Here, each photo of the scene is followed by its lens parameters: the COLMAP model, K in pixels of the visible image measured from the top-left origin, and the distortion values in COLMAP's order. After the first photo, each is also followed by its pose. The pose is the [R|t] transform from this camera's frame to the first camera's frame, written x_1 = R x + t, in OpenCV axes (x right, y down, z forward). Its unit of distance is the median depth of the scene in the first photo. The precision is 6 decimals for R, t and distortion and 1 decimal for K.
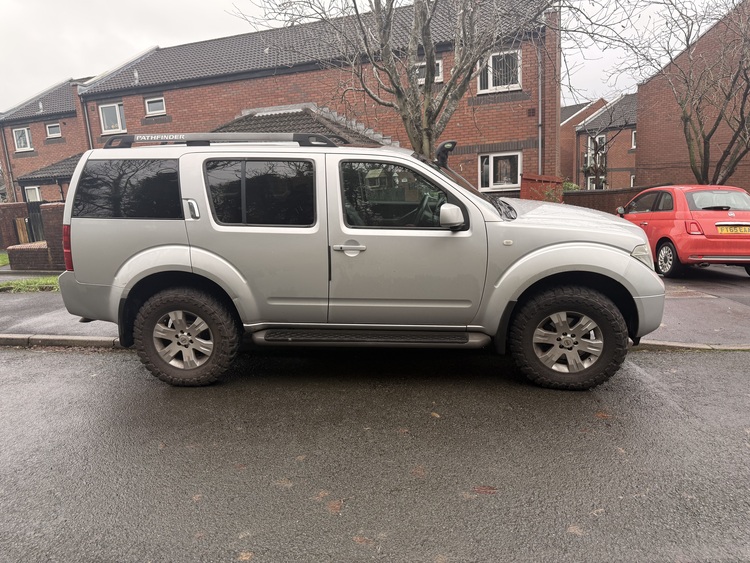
lens RADIAL K [[538.4, 0, 374.8], [0, 538.4, 282.7], [0, 0, 1]] dist [0.026290, -0.012157]
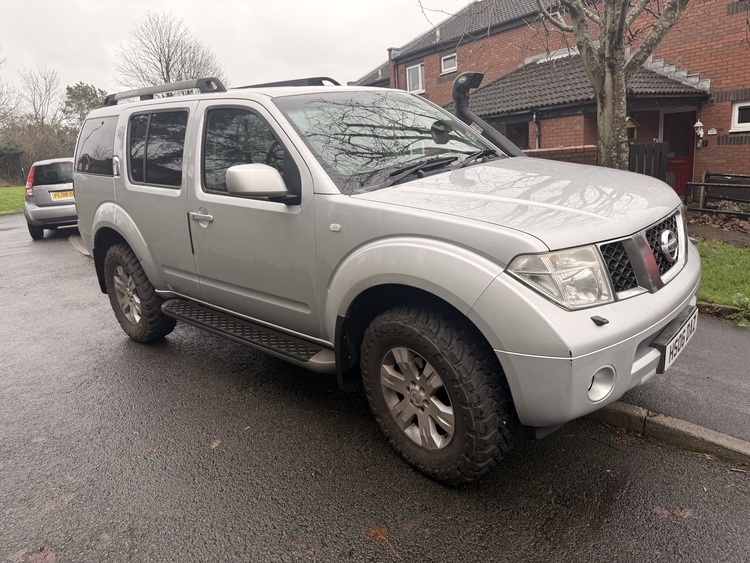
lens RADIAL K [[538.4, 0, 375.7], [0, 538.4, 282.6], [0, 0, 1]] dist [0.026290, -0.012157]
pose [[0.806401, 0.140070, -0.574542, 0.289337], [-0.096535, 0.989692, 0.105788, -0.034708], [0.583437, -0.029844, 0.811610, 0.215516]]
